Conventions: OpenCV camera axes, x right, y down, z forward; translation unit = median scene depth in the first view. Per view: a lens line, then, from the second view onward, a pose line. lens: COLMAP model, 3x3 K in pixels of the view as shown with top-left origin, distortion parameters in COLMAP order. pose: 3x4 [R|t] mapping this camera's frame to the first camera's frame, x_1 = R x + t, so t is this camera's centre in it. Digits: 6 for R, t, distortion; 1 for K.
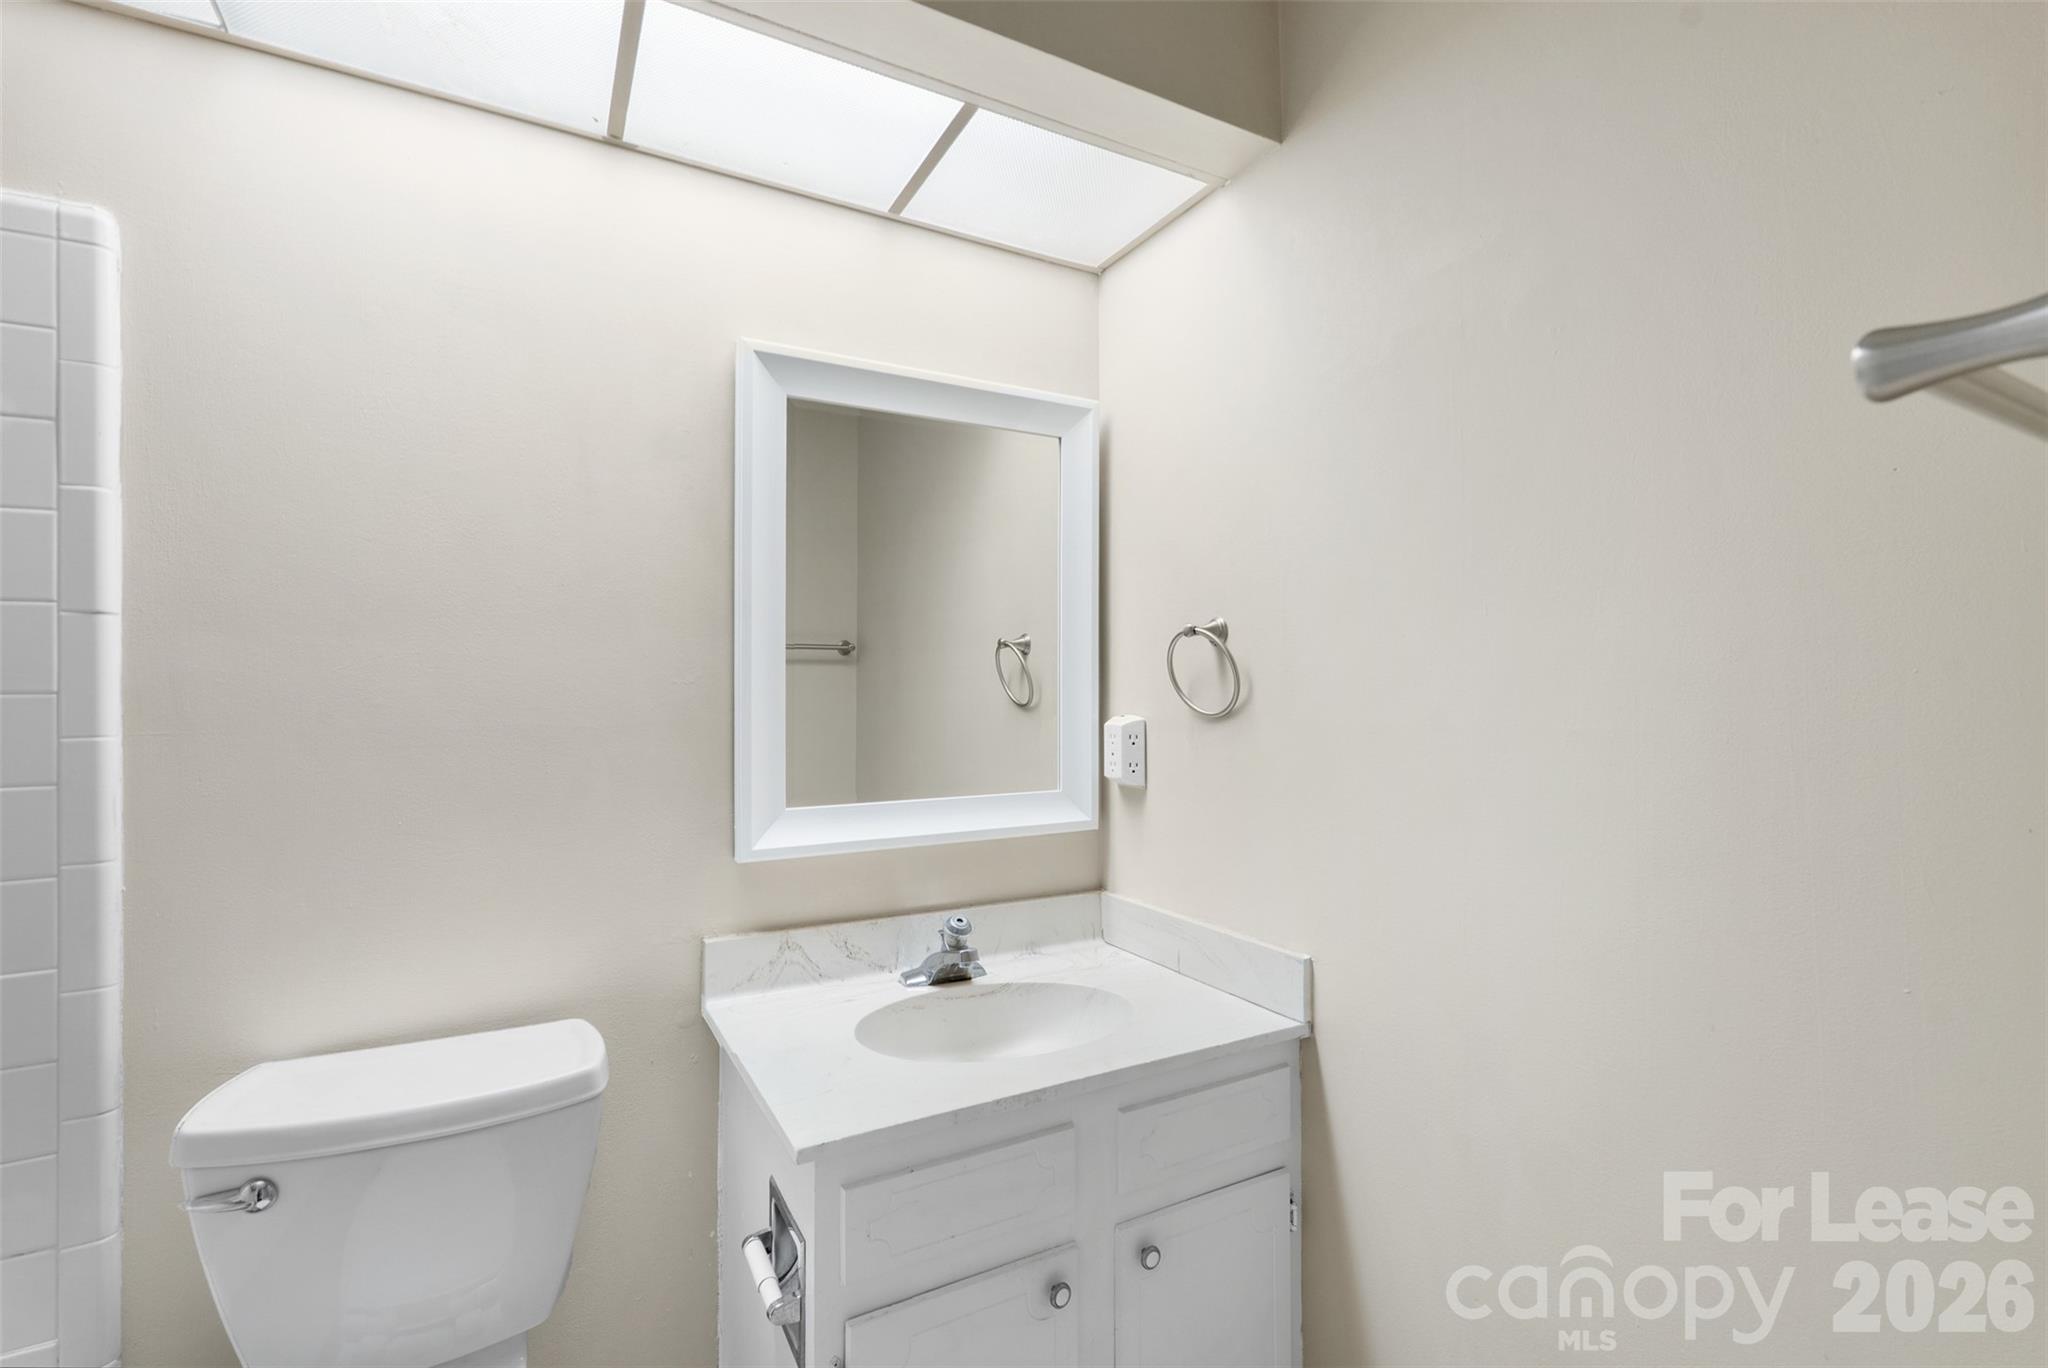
lens RADIAL K [[899.5, 0, 1025.6], [0, 899.5, 684.8], [0, 0, 1]] dist [-0.001751, -0.000545]
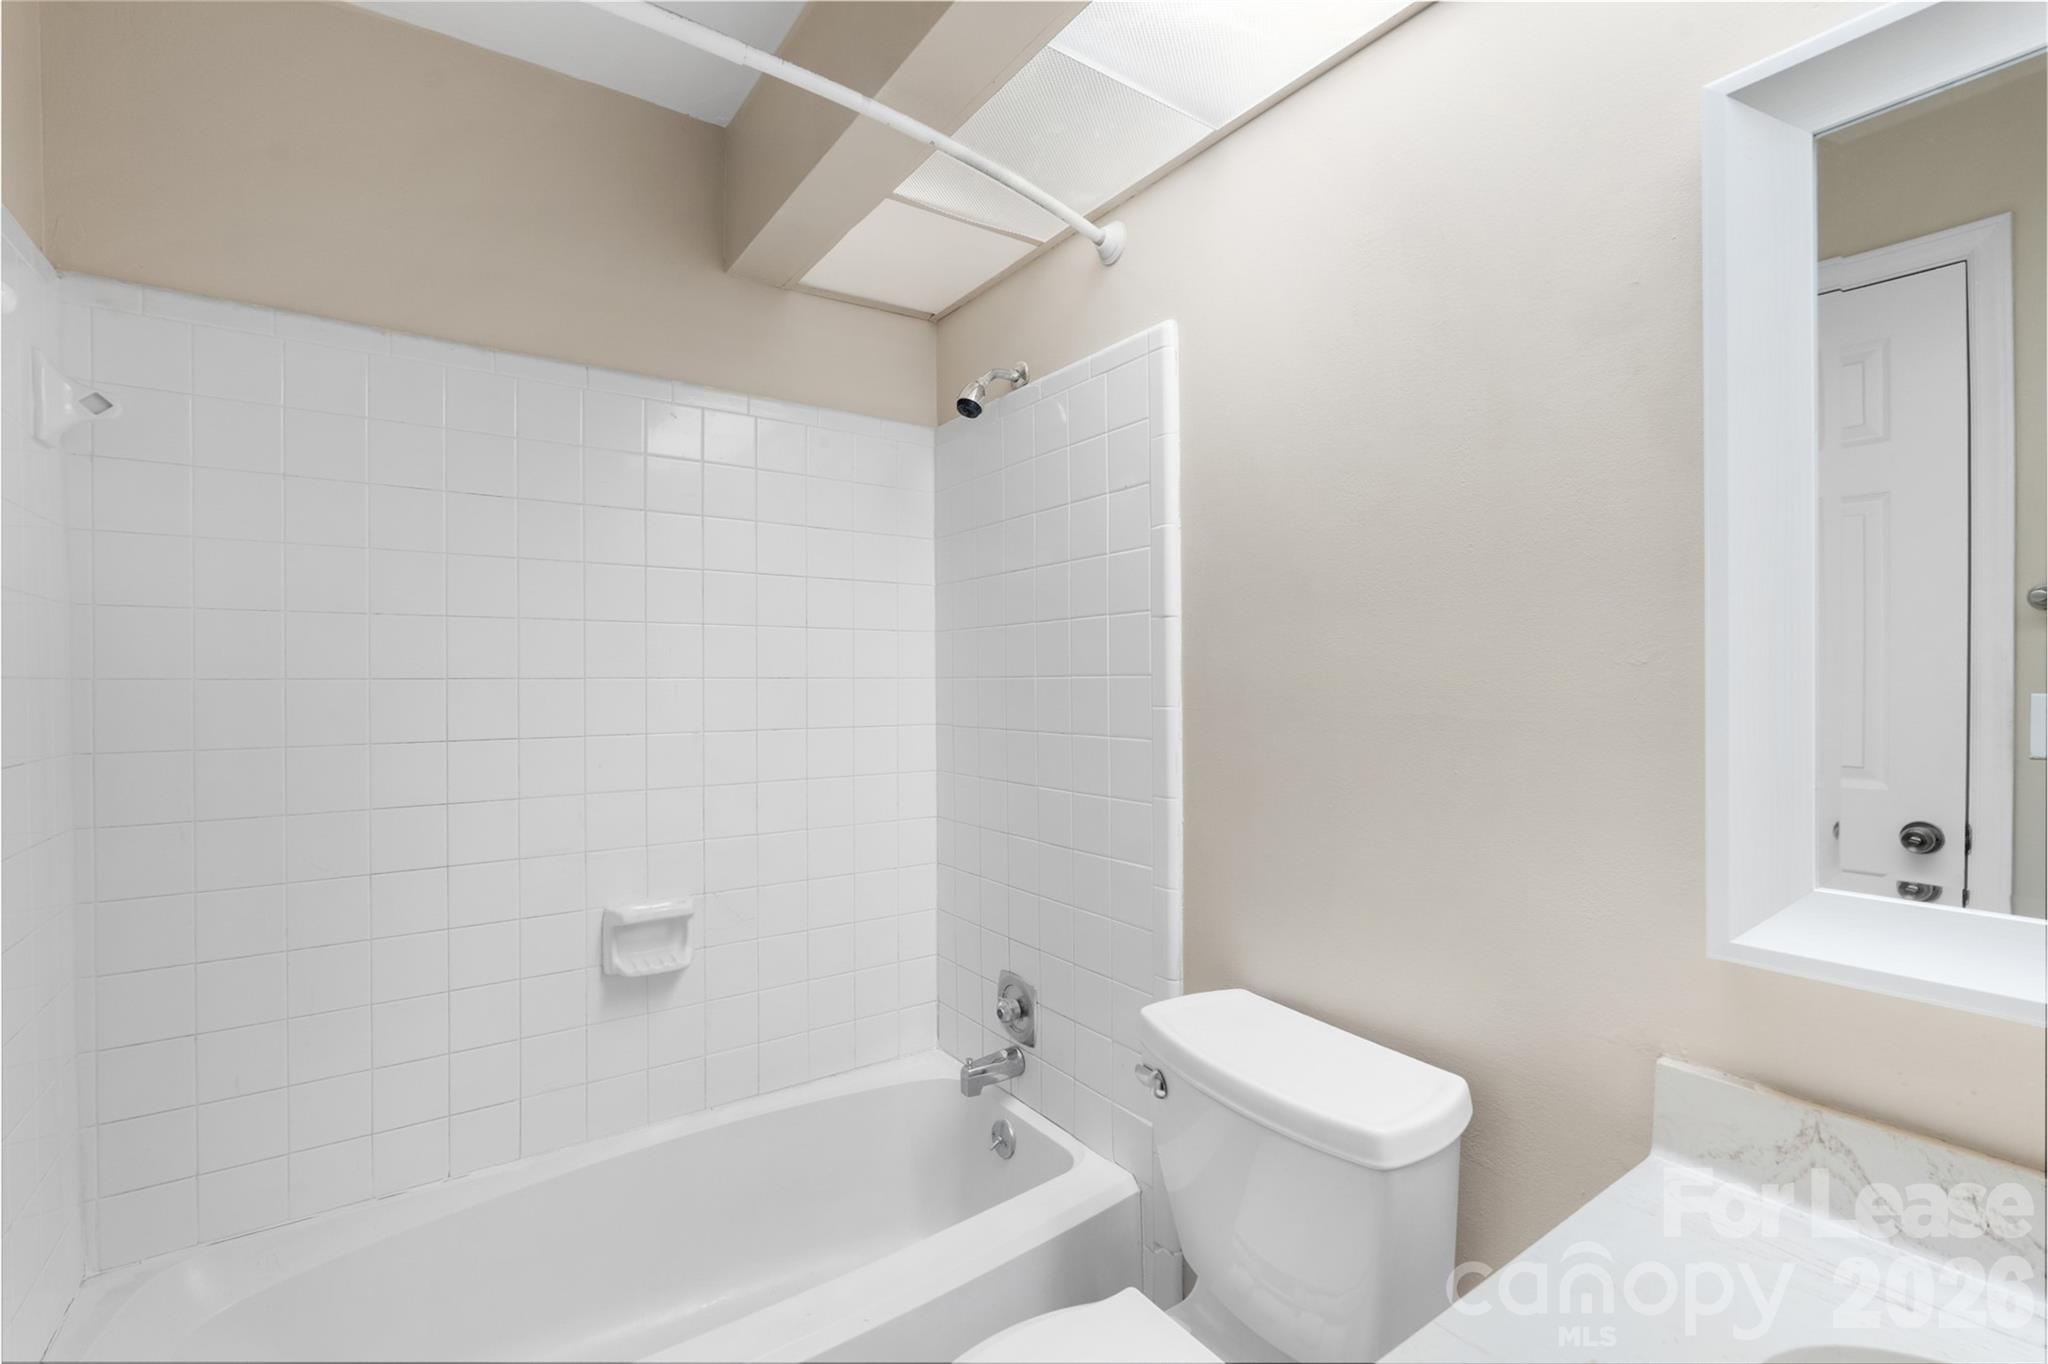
lens RADIAL K [[899.5, 0, 1025.6], [0, 899.5, 682.8], [0, 0, 1]] dist [-0.001751, -0.000545]
pose [[0.100787, 0.011535, -0.994841, 0.300257], [0.006818, 0.999901, 0.012284, 0.002365], [0.994885, -0.008021, 0.100698, 0.602186]]
